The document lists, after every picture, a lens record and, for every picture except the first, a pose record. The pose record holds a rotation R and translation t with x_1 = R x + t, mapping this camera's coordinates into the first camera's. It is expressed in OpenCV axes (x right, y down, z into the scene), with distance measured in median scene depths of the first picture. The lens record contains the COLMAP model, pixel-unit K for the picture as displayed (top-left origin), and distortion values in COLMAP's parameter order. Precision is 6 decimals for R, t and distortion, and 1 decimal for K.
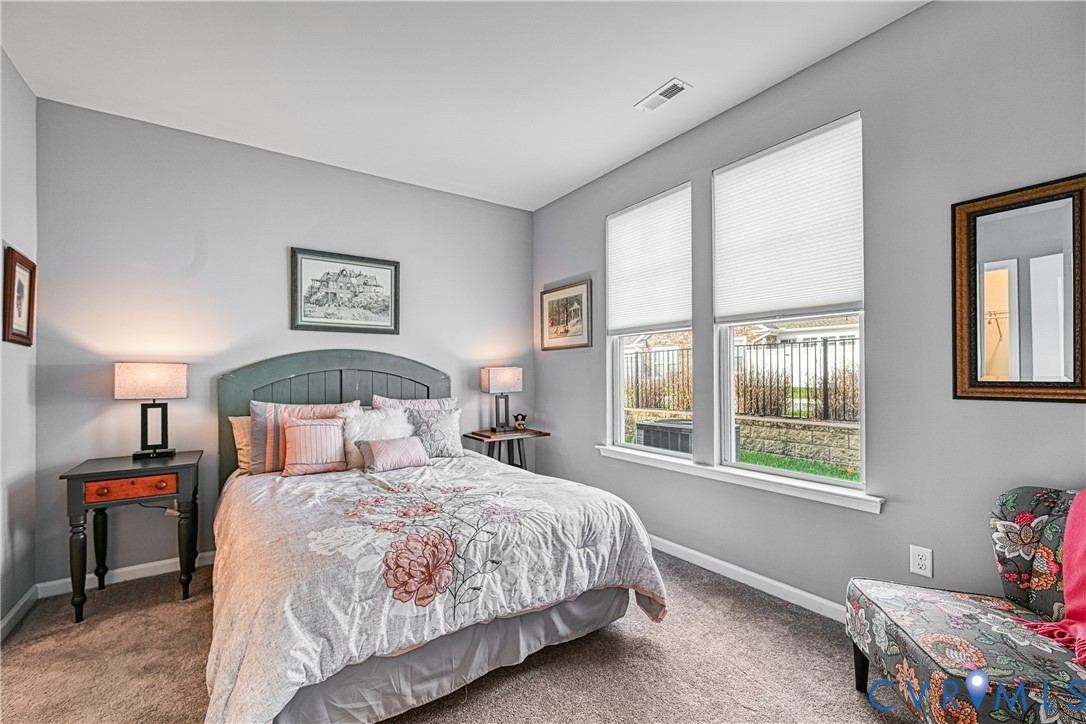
lens RADIAL K [[445.4, 0, 517.6], [0, 445.4, 368.2], [0, 0, 1]] dist [-0.002499, -0.000219]
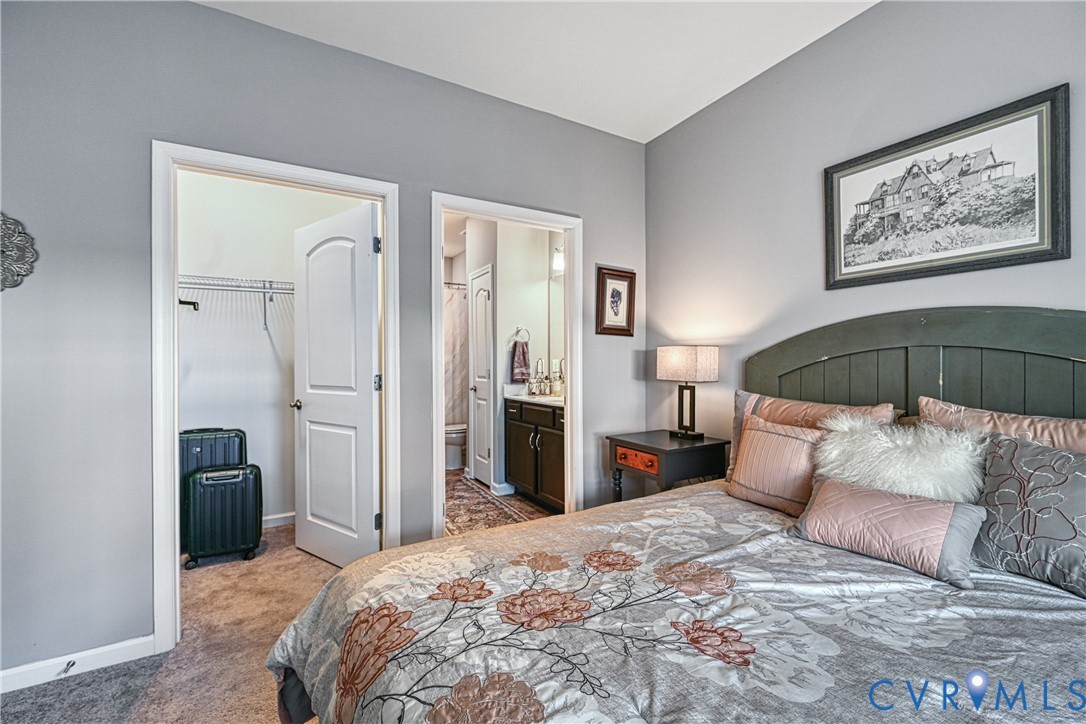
lens RADIAL K [[445.4, 0, 544.0], [0, 445.4, 358.5], [0, 0, 1]] dist [-0.002499, -0.000219]
pose [[-0.031746, -0.001341, -0.999495, 0.182213], [0.019307, 0.999812, -0.001954, 0.010641], [0.999309, -0.019359, -0.031714, 0.583174]]
